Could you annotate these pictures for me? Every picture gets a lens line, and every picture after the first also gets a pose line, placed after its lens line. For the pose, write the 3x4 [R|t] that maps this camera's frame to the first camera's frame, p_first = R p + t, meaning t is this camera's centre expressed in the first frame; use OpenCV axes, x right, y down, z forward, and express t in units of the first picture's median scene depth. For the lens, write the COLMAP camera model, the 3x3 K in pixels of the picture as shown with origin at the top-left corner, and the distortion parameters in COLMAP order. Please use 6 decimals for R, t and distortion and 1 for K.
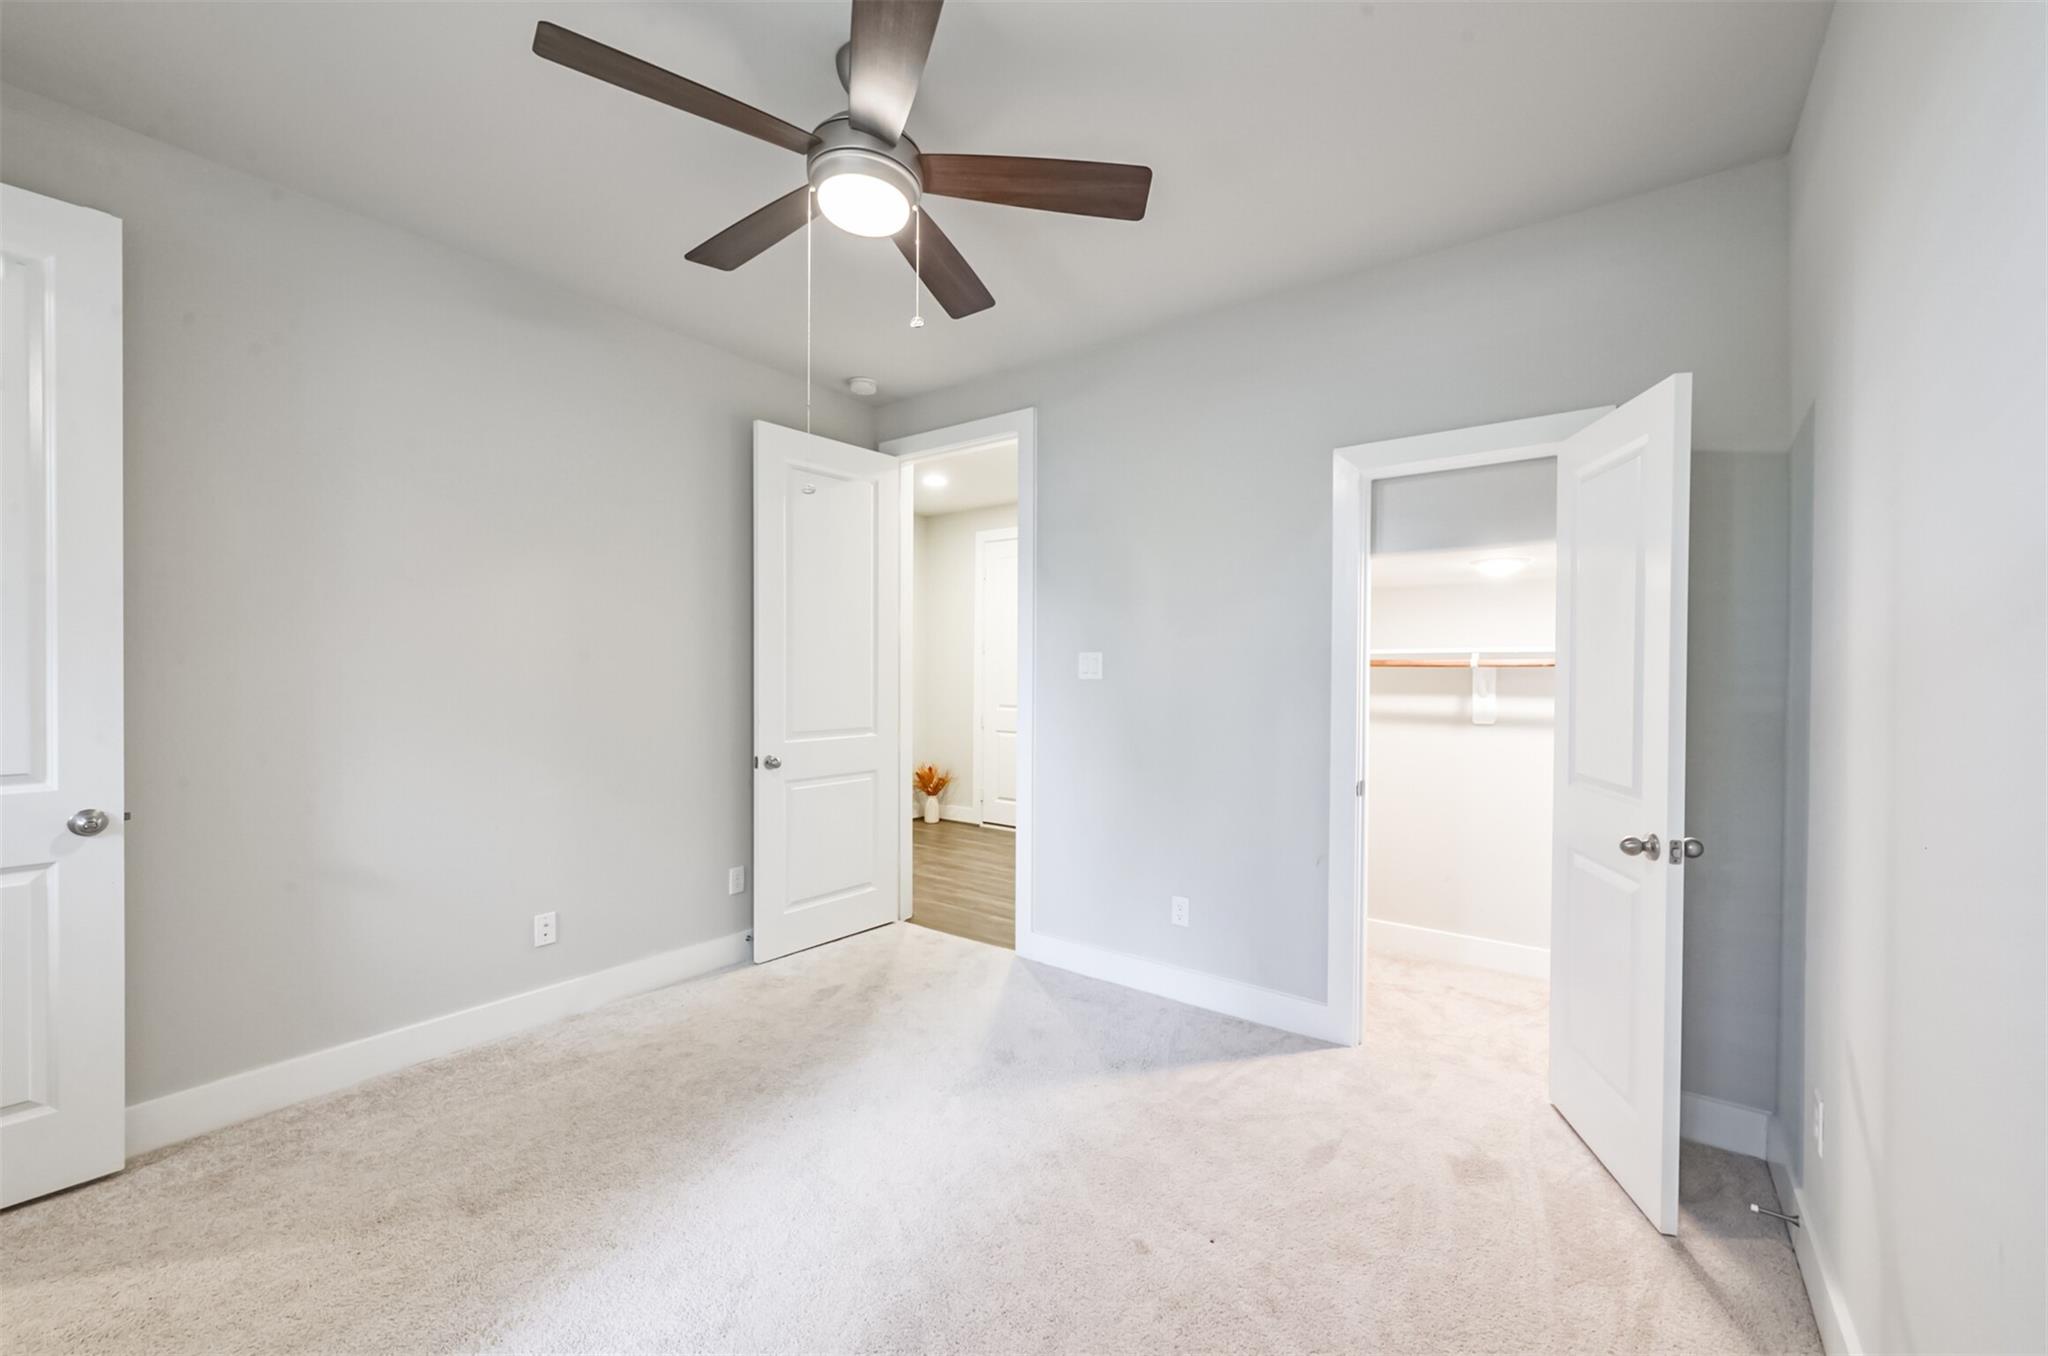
lens RADIAL K [[799.2, 0, 1024.1], [0, 799.2, 679.8], [0, 0, 1]] dist [0.001836, 0.000049]
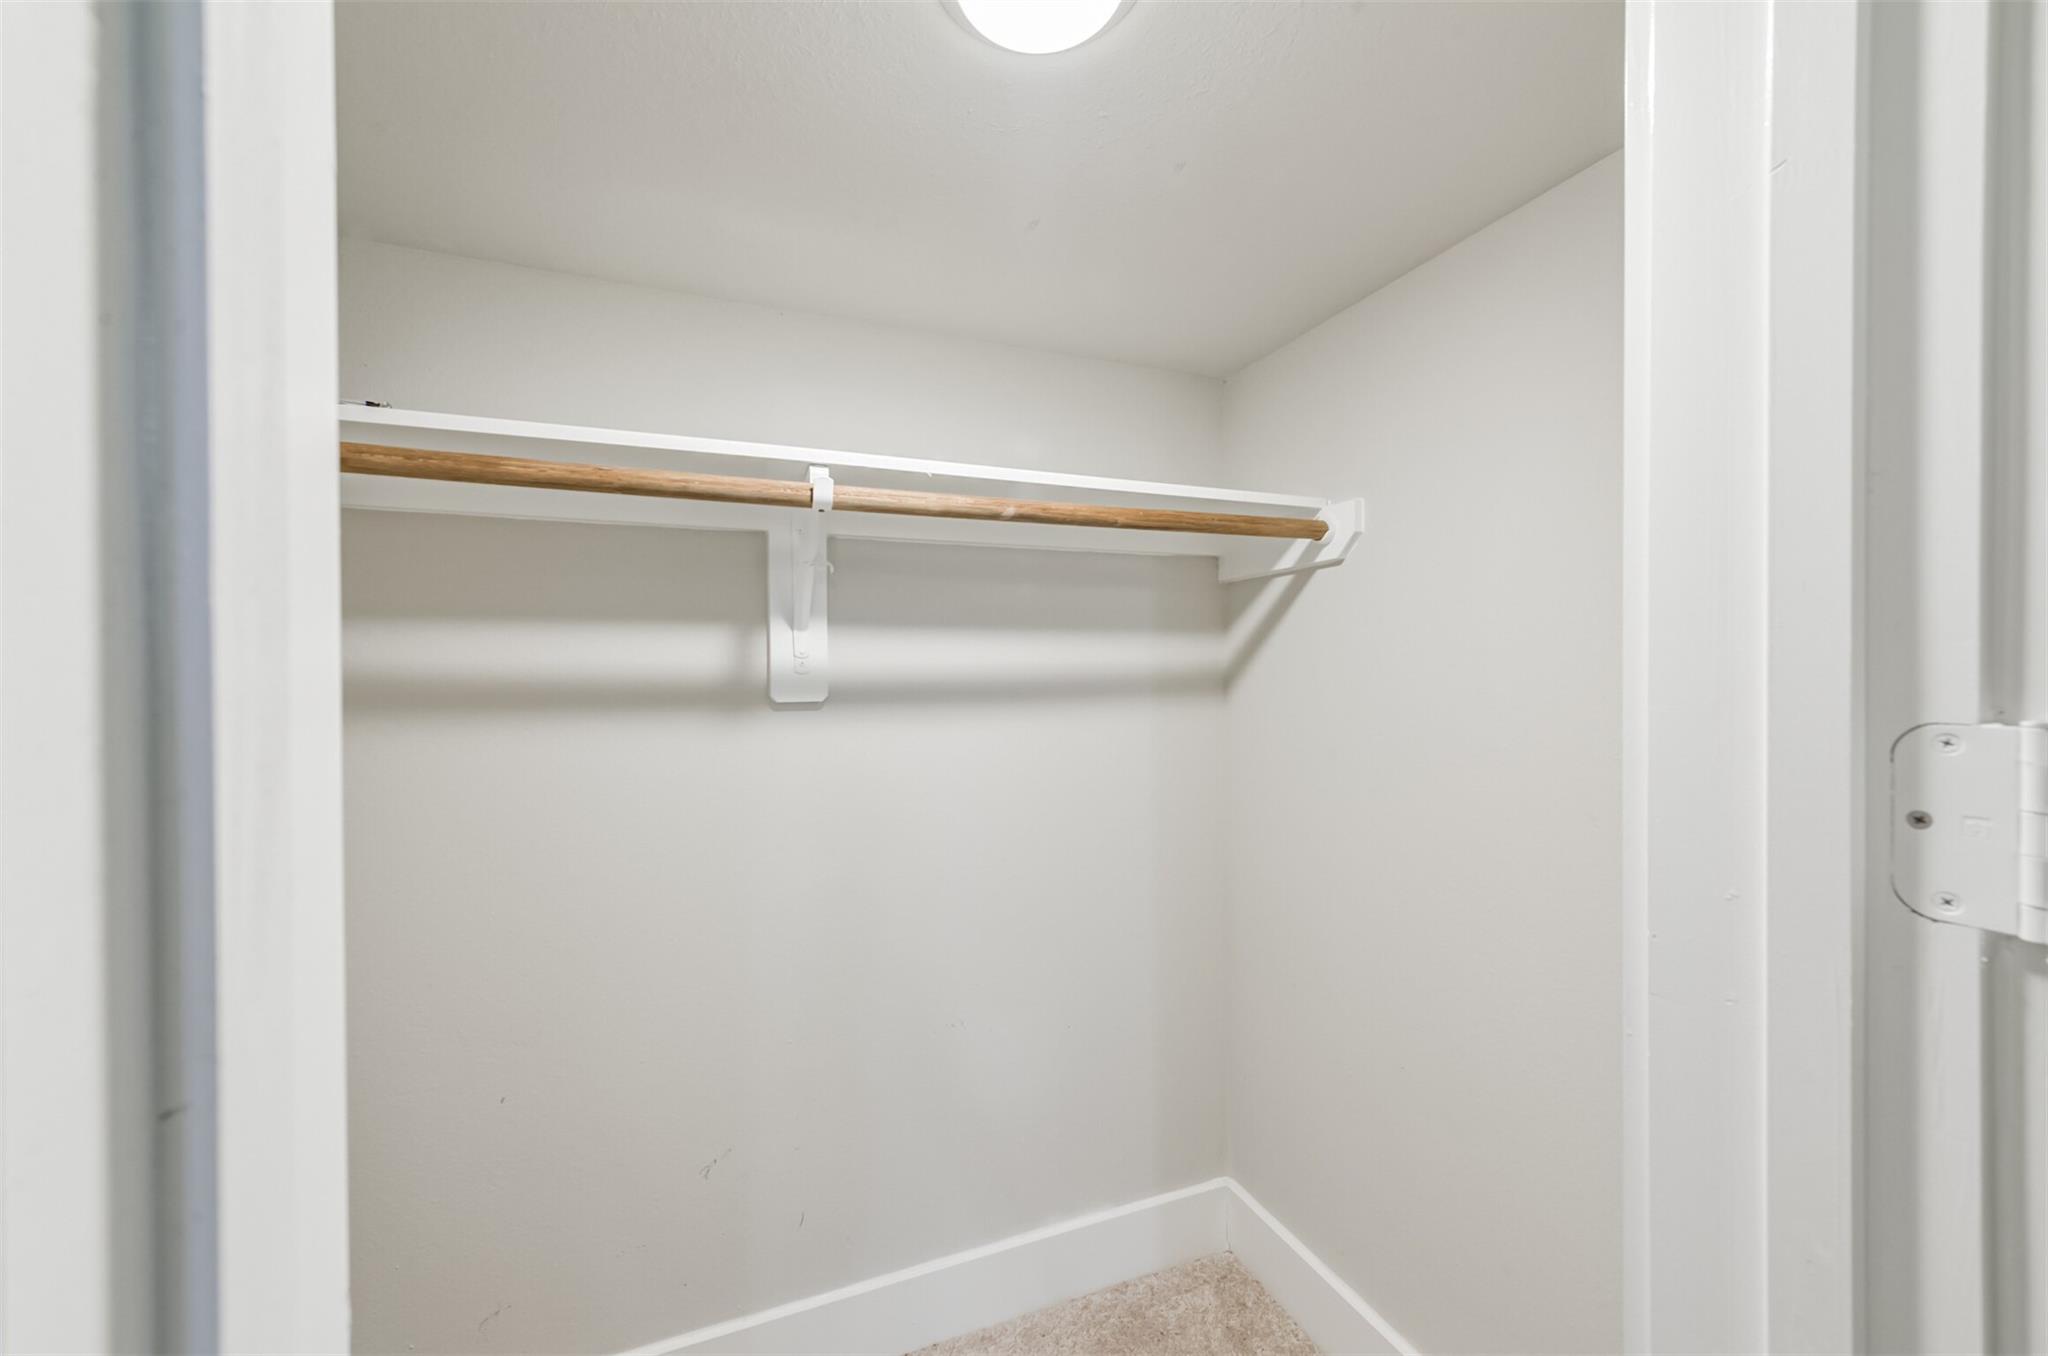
lens RADIAL K [[799.2, 0, 1027.5], [0, 799.2, 678.7], [0, 0, 1]] dist [0.001836, 0.000049]
pose [[0.539085, -0.010402, 0.842187, 0.327685], [0.011254, 0.999923, 0.005147, 0.043444], [-0.842176, 0.006703, 0.539161, 0.720539]]
